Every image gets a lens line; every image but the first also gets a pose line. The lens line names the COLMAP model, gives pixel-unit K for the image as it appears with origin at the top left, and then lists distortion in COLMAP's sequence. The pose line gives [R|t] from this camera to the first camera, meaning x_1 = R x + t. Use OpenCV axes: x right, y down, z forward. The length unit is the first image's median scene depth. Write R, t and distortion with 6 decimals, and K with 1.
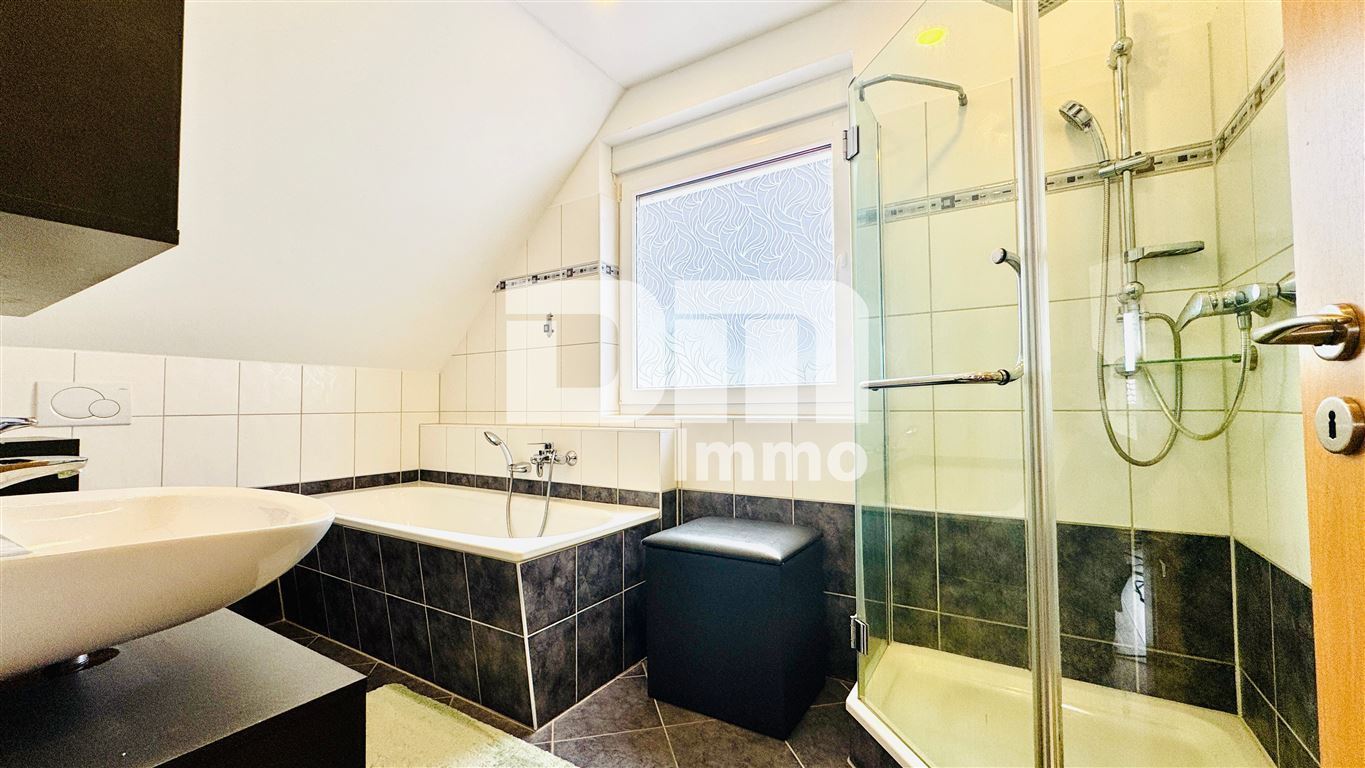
lens RADIAL K [[545.4, 0, 682.5], [0, 545.4, 384.0], [0, 0, 1]] dist [-0.001723, -0.000255]
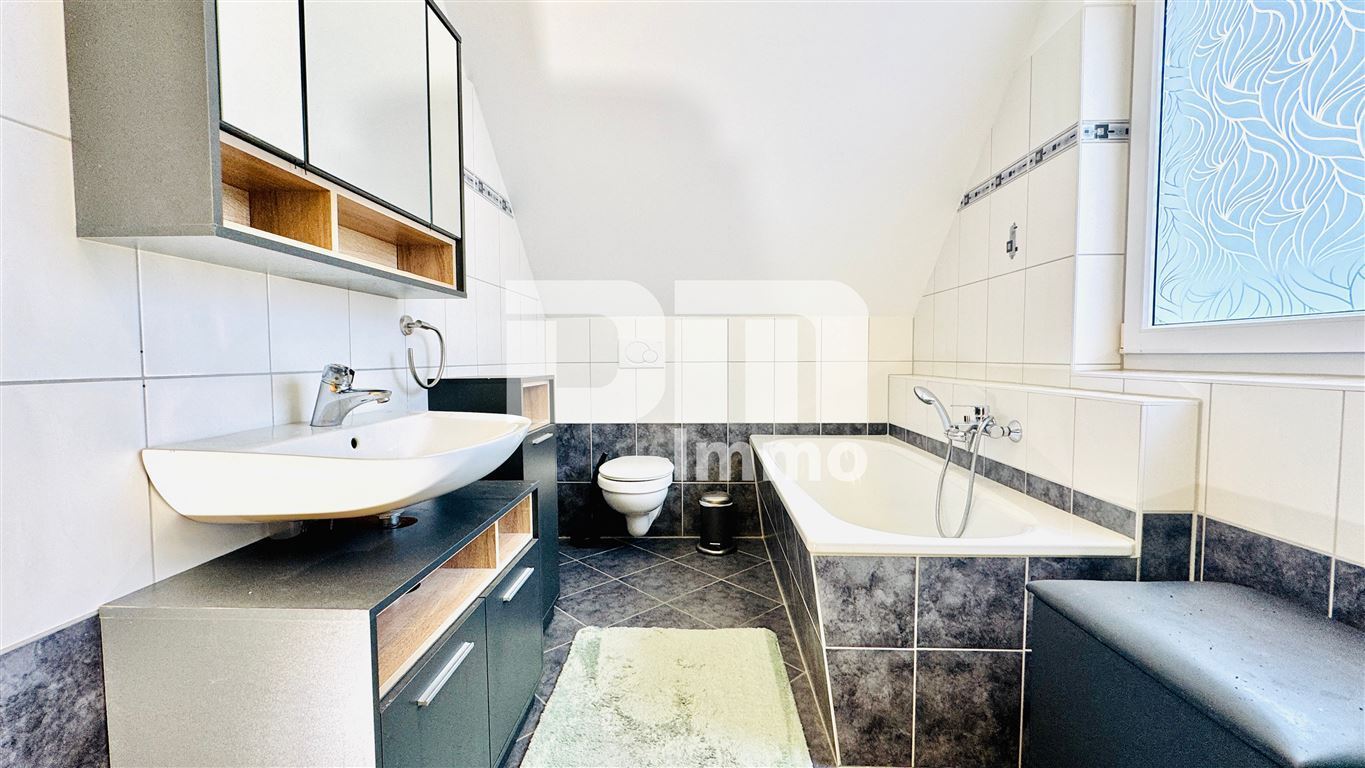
lens RADIAL K [[545.4, 0, 682.5], [0, 545.4, 384.0], [0, 0, 1]] dist [-0.001723, -0.000255]
pose [[0.495314, 0.048813, -0.867341, 0.207734], [0.035402, 0.996456, 0.076297, 0.009486], [0.867992, -0.068497, 0.491831, 0.334120]]
